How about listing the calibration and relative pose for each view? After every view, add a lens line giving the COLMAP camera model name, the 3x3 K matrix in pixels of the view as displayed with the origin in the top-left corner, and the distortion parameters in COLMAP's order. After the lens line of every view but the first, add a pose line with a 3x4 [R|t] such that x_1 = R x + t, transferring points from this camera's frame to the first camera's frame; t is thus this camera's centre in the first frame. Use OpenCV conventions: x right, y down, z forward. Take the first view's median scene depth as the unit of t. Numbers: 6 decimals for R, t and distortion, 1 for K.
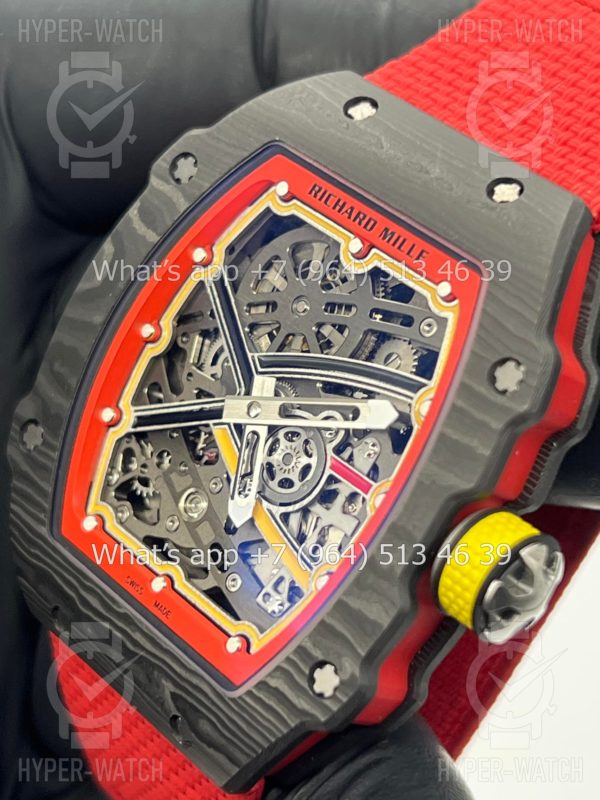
lens RADIAL K [[1902.1, 0, 301.6], [0, 1902.1, 401.9], [0, 0, 1]] dist [0.193091, 0.000000]
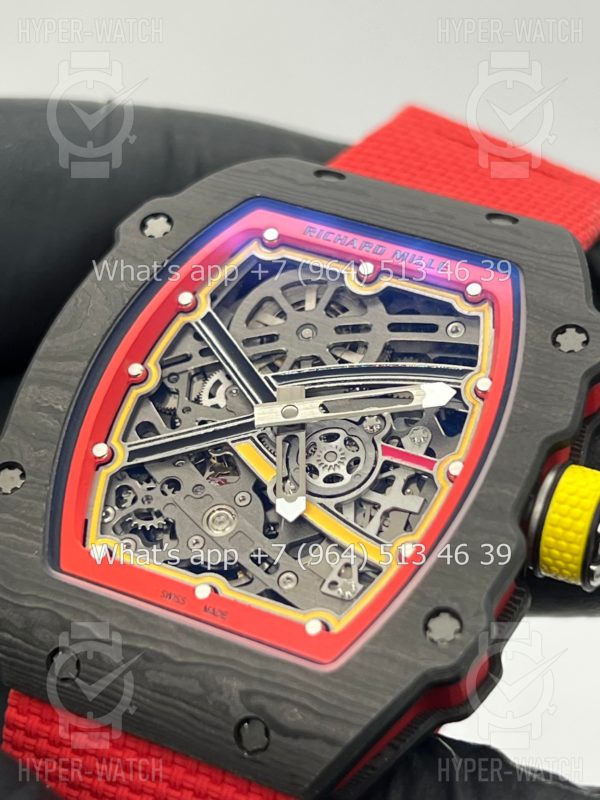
lens RADIAL K [[1902.1, 0, 298.1], [0, 1902.1, 400.9], [0, 0, 1]] dist [0.193091, 0.000000]
pose [[0.892925, 0.068392, 0.444980, -0.467300], [0.110143, 0.925172, -0.363216, 0.362514], [-0.436524, 0.373336, 0.818576, 0.180119]]
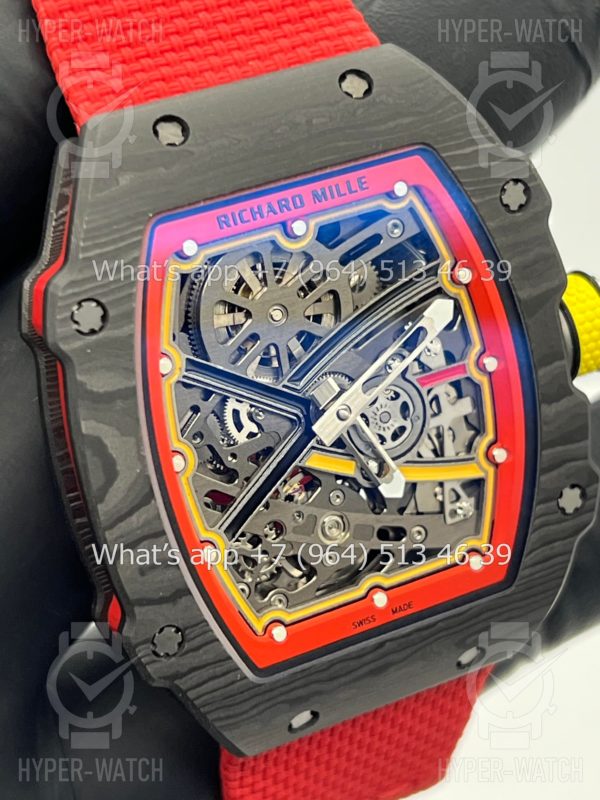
lens RADIAL K [[1902.1, 0, 298.1], [0, 1902.1, 405.5], [0, 0, 1]] dist [0.193091, 0.000000]
pose [[0.273778, -0.738013, 0.616751, -0.654488], [0.524144, 0.652148, 0.547700, -0.566417], [-0.806423, 0.173318, 0.565369, 0.449128]]
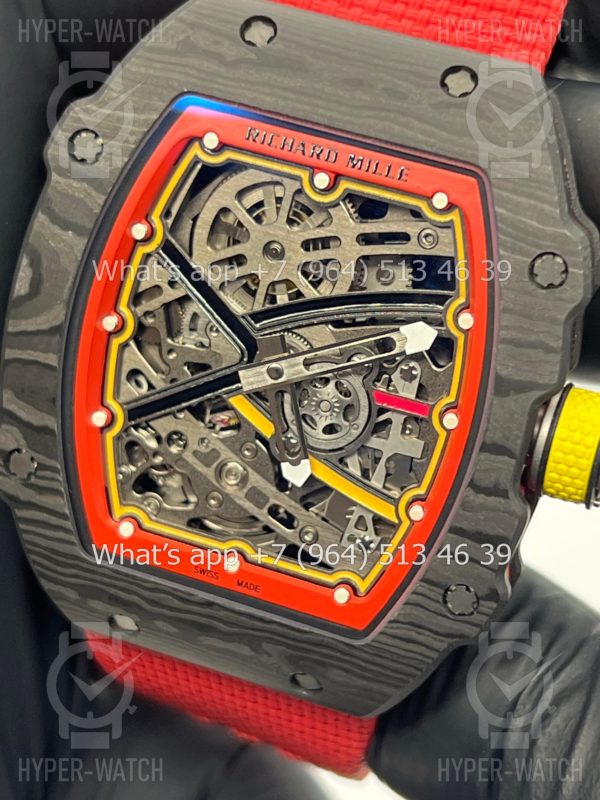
lens RADIAL K [[1902.1, 0, 301.9], [0, 1902.1, 397.9], [0, 0, 1]] dist [0.193091, 0.000000]
pose [[0.880270, -0.386962, 0.274563, -0.288632], [0.306836, 0.905650, 0.292659, -0.267692], [-0.361906, -0.173373, 0.915951, 0.094537]]
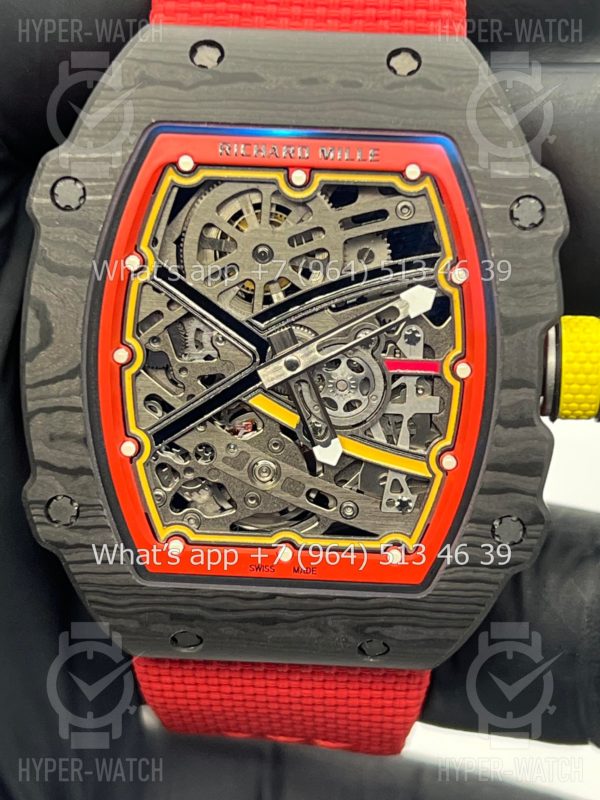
lens RADIAL K [[1902.1, 0, 306.5], [0, 1902.1, 397.7], [0, 0, 1]] dist [0.193091, 0.000000]
pose [[0.703506, -0.552651, 0.446830, -0.496468], [0.449128, 0.832987, 0.323135, -0.314070], [-0.550785, -0.026644, 0.834222, 0.128055]]
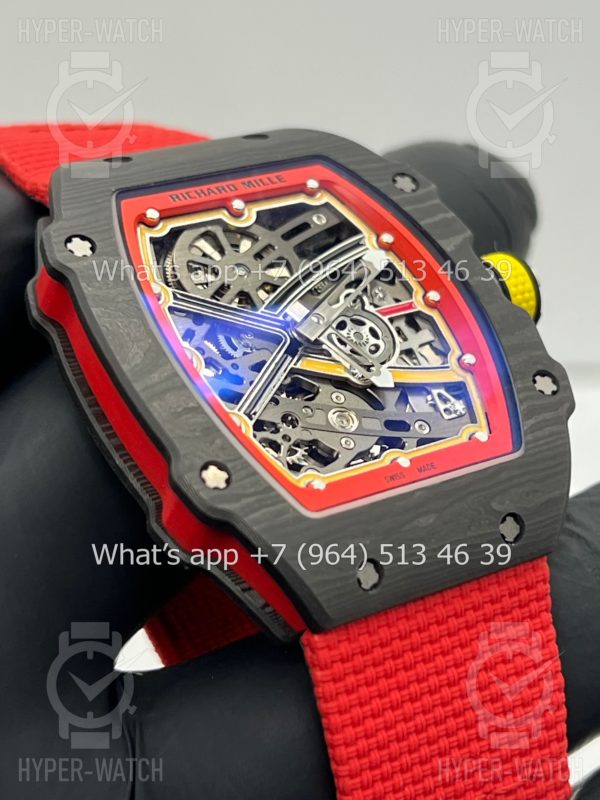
lens RADIAL K [[1902.1, 0, 304.0], [0, 1902.1, 395.1], [0, 0, 1]] dist [0.193091, 0.000000]
pose [[0.123081, -0.199090, 0.972221, -1.174594], [0.732109, 0.679600, 0.046484, -0.024896], [-0.669976, 0.706050, 0.229401, 0.773688]]
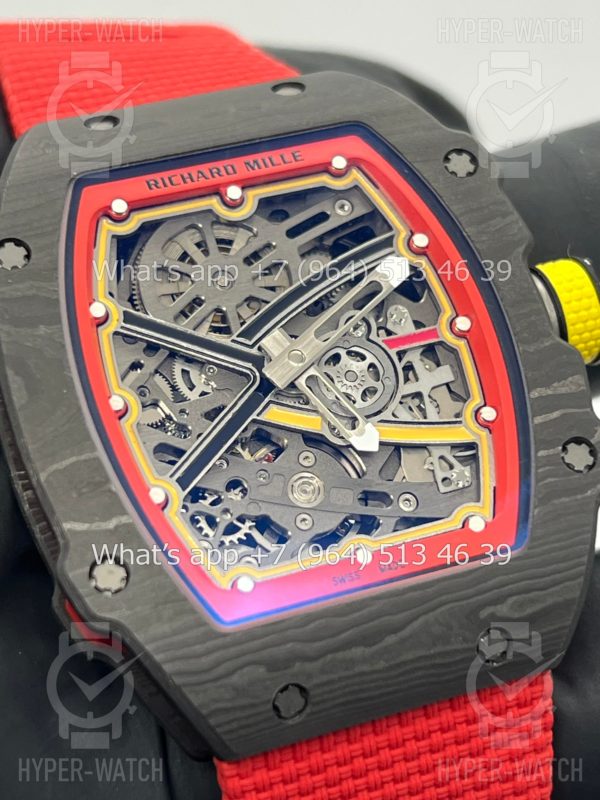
lens RADIAL K [[1902.1, 0, 299.5], [0, 1902.1, 403.0], [0, 0, 1]] dist [0.193091, 0.000000]
pose [[0.366147, -0.367341, 0.854983, -0.857051], [0.676233, 0.736203, 0.026710, -0.003694], [-0.639253, 0.568388, 0.517967, 0.516693]]
